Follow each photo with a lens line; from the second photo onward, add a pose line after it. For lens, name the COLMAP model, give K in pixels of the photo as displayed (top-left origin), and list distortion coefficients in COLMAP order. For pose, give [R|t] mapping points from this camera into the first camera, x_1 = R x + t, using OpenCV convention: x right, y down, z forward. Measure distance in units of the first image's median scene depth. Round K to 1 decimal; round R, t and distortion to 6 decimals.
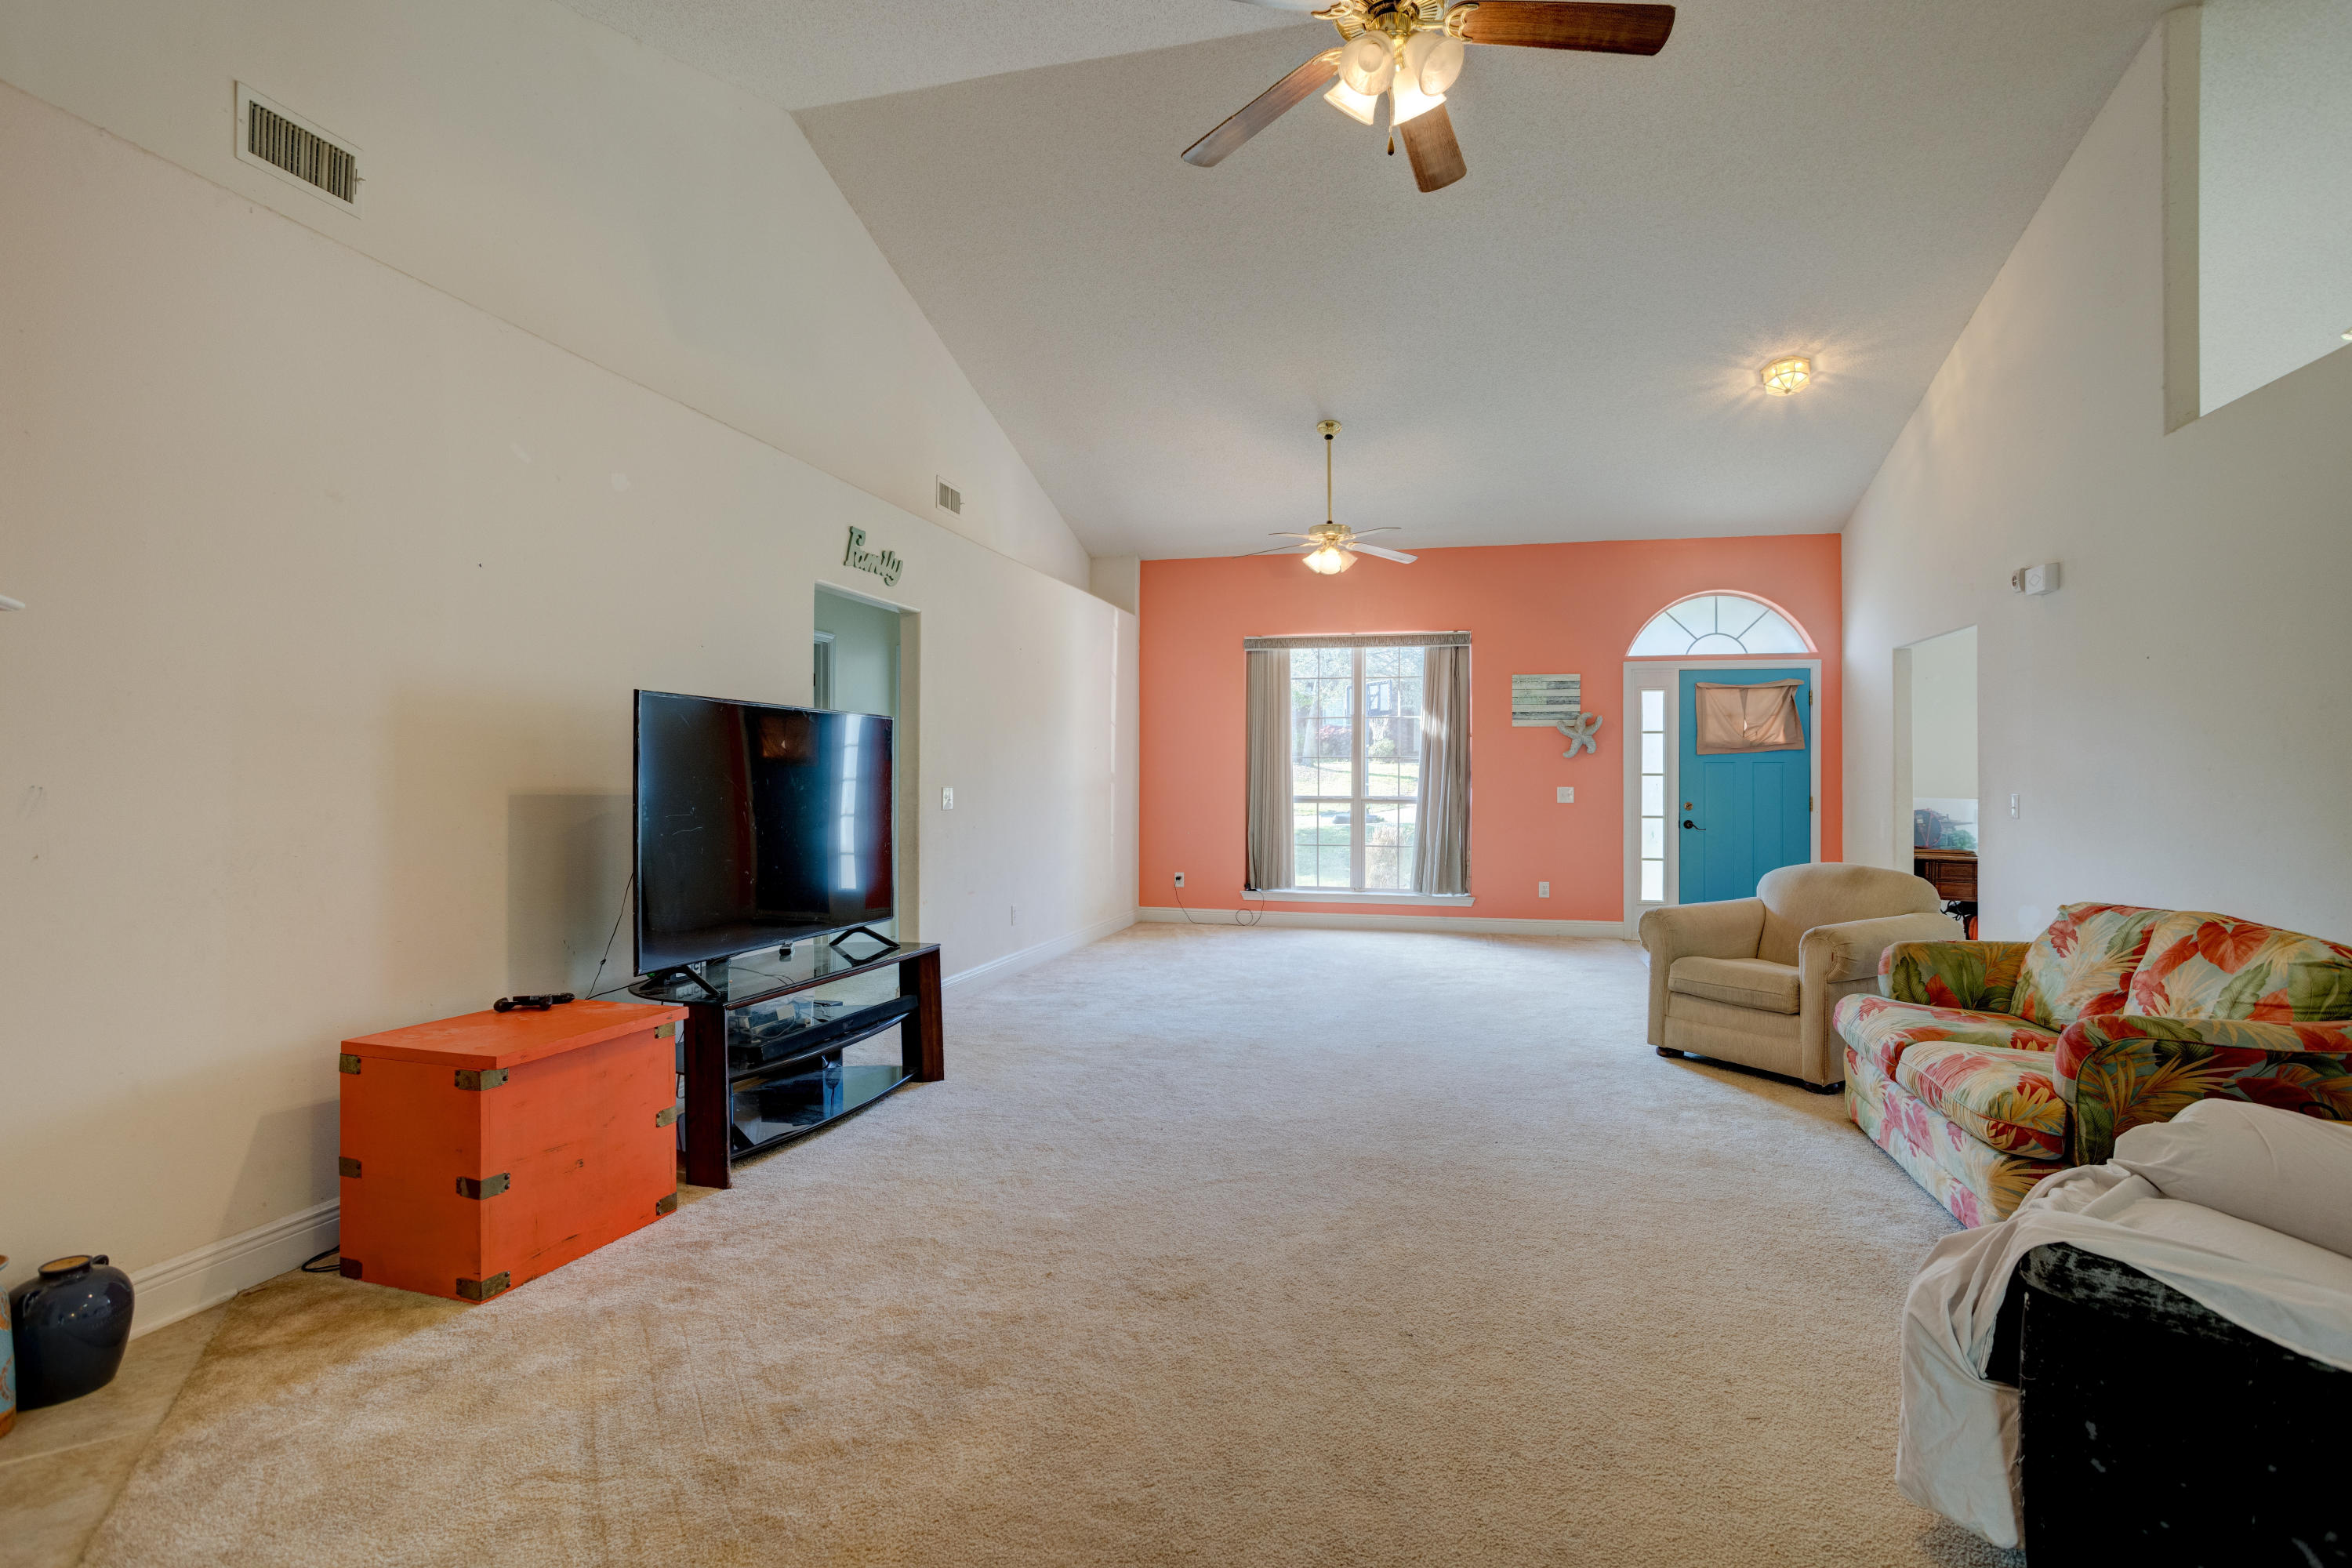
lens RADIAL K [[1141.9, 0, 1174.3], [0, 1141.9, 770.2], [0, 0, 1]] dist [-0.051937, 0.034633]
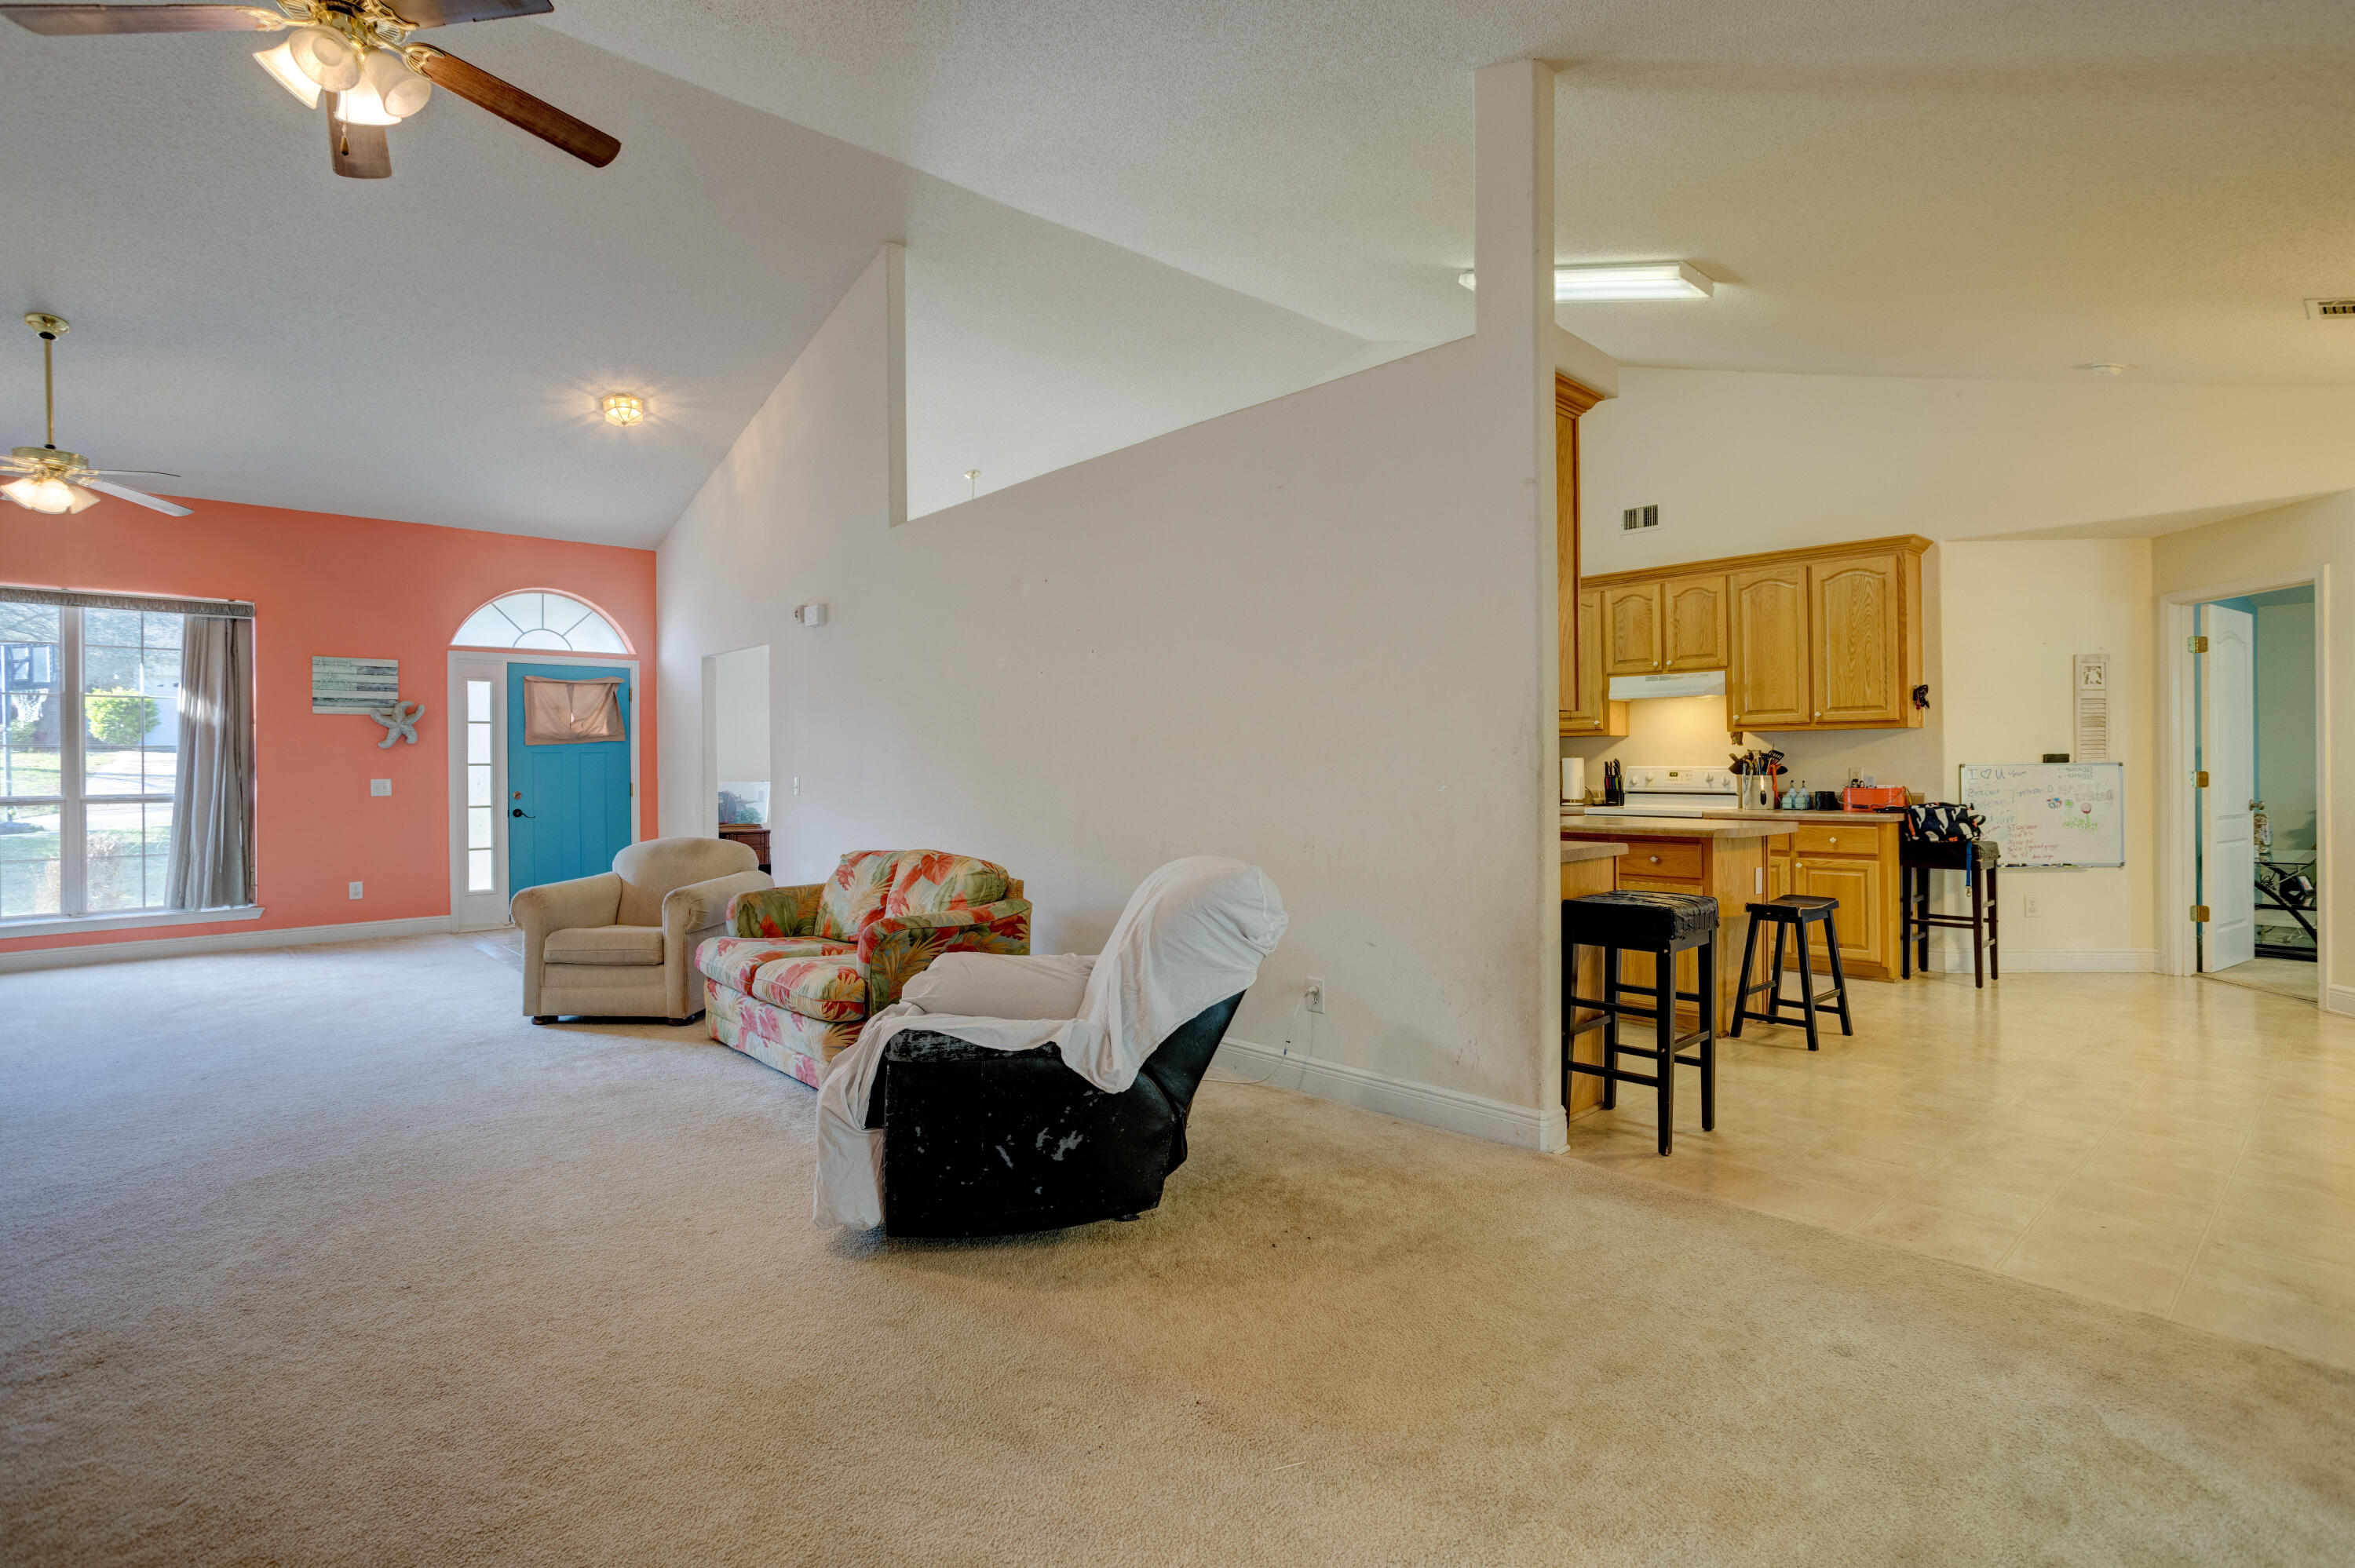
lens RADIAL K [[1152.7, 0, 1185.0], [0, 1152.7, 754.3], [0, 0, 1]] dist [-0.026910, 0.001418]
pose [[0.532360, -0.002670, 0.846514, -0.165396], [0.006504, 0.999978, -0.000936, -0.000918], [-0.846493, 0.006004, 0.532366, -0.109784]]
